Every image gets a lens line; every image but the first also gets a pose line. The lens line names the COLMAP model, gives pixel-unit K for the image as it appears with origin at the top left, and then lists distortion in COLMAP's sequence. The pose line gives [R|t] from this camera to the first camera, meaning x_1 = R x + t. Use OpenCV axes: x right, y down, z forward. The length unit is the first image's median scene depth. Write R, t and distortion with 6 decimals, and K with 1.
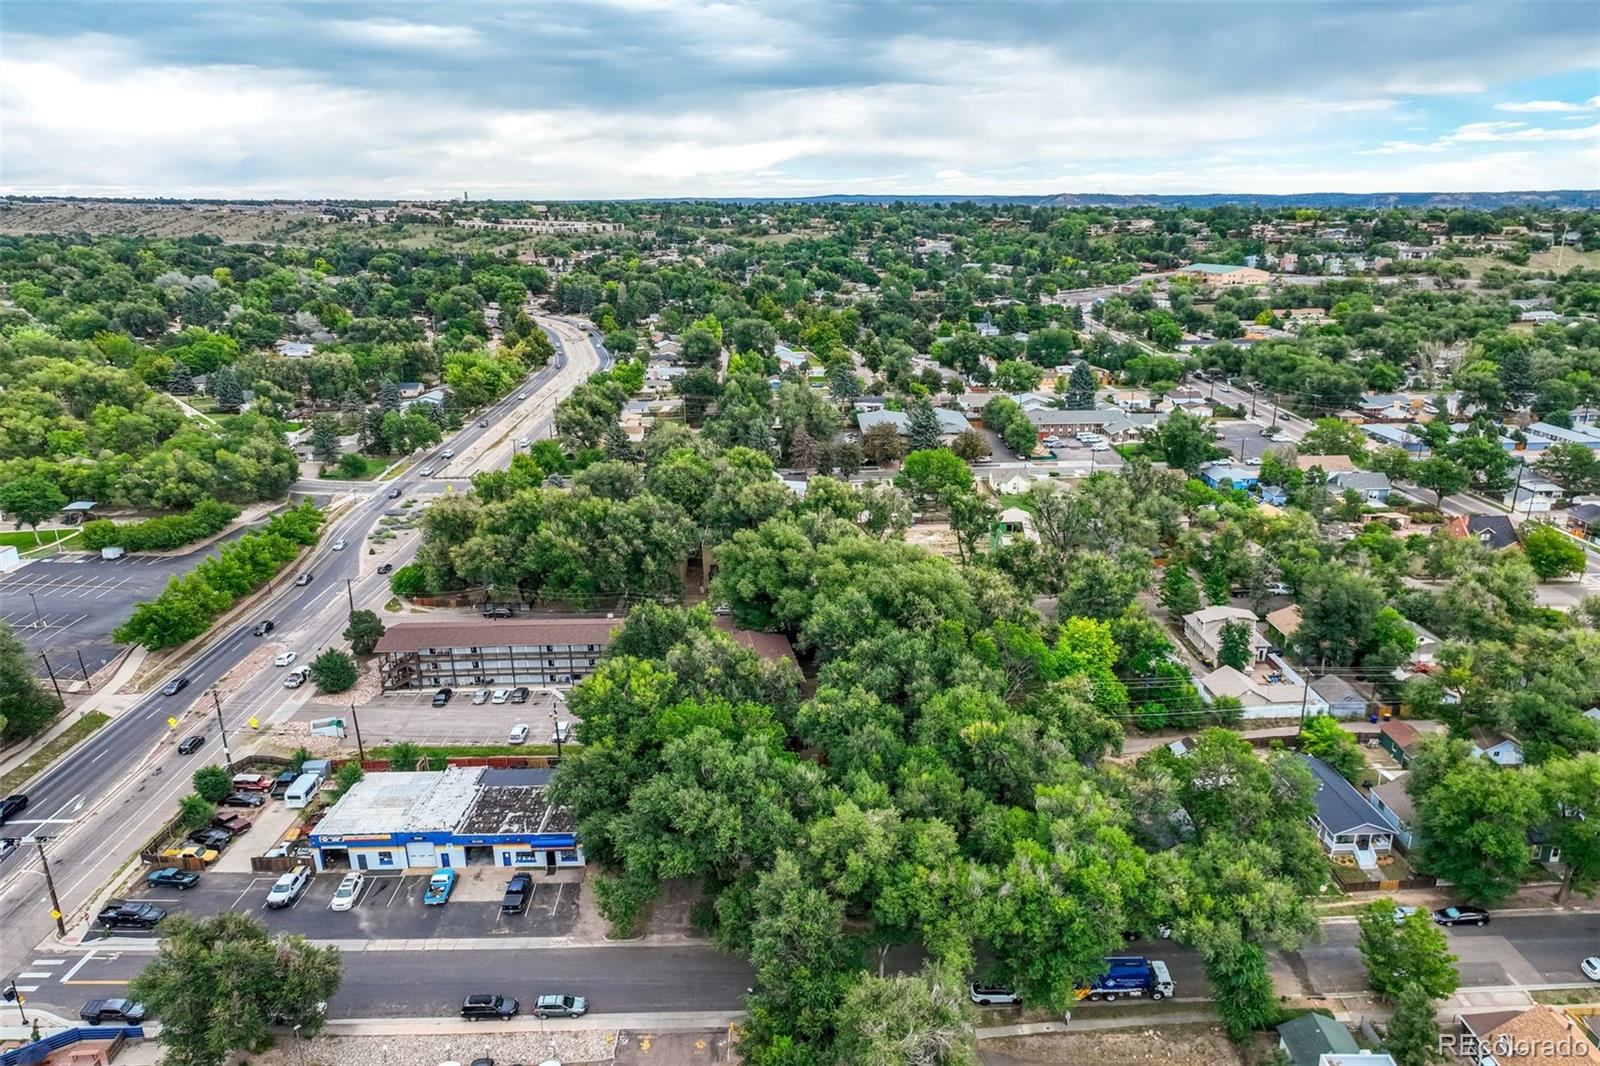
lens RADIAL K [[1104.6, 0, 797.3], [0, 1104.6, 528.0], [0, 0, 1]] dist [0.001142, 0.012418]
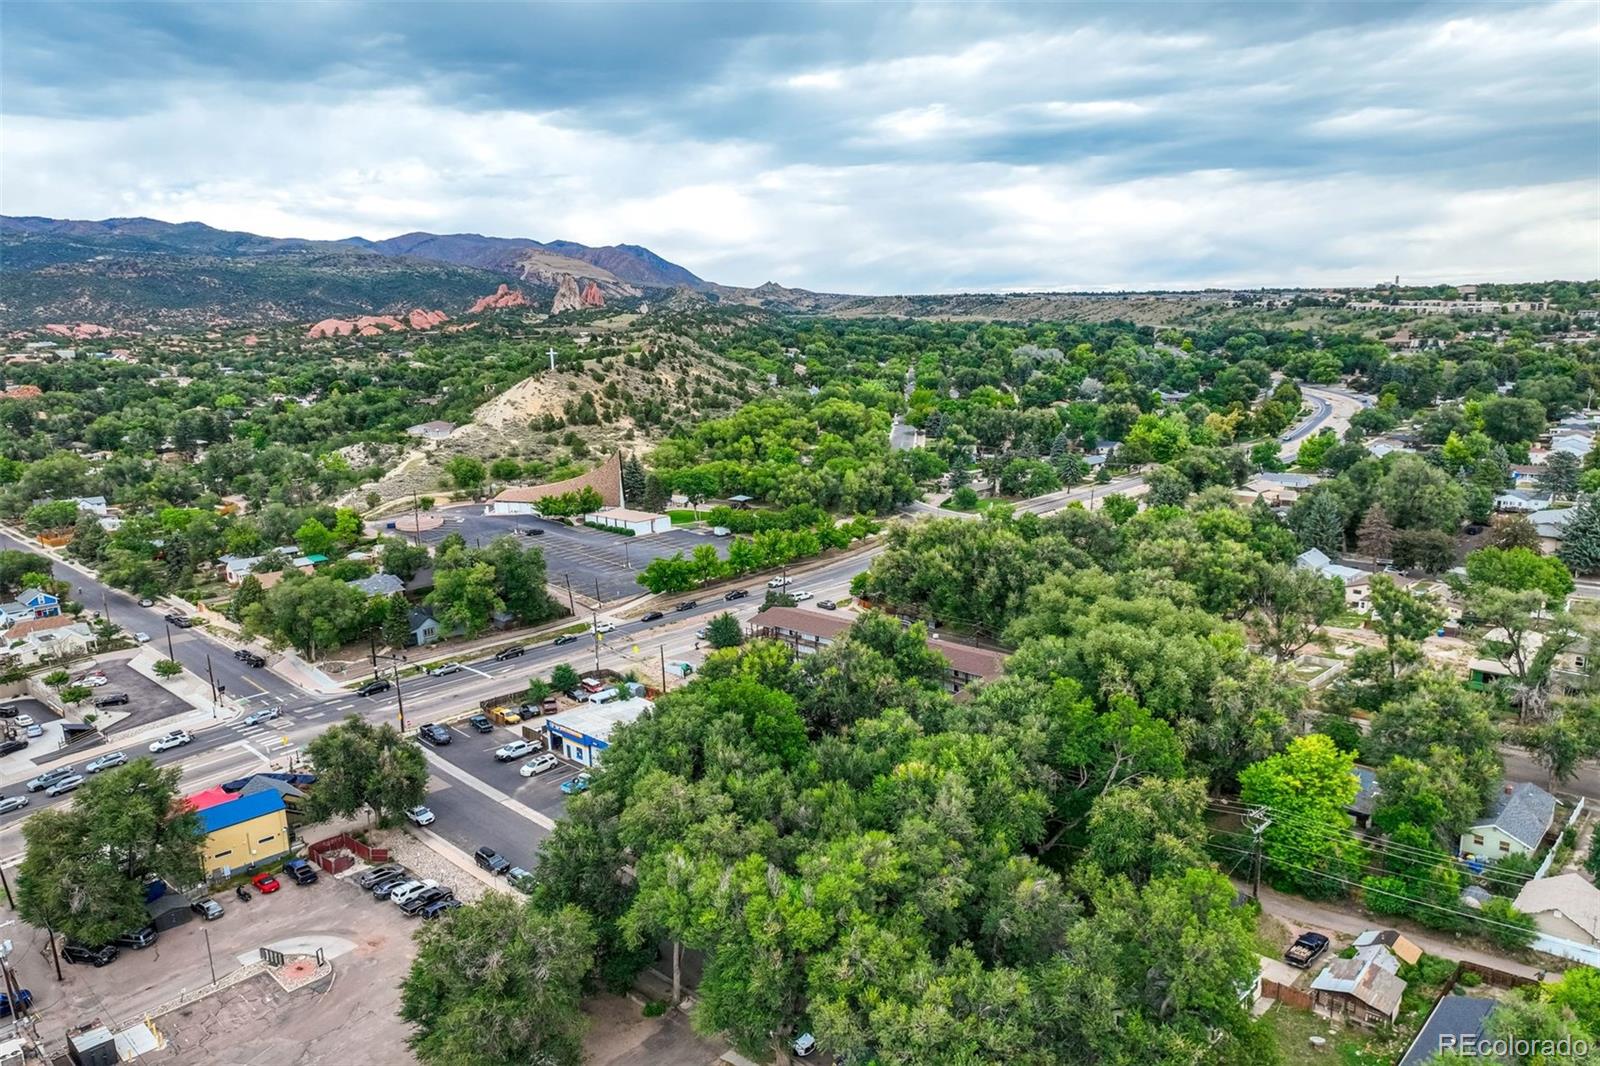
lens RADIAL K [[1104.6, 0, 865.5], [0, 1104.6, 528.5], [0, 0, 1]] dist [0.001142, 0.012418]
pose [[0.720064, 0.120947, -0.683286, 0.500555], [-0.173956, 0.984712, -0.009017, 0.001282], [0.671749, 0.125354, 0.730096, 0.195681]]
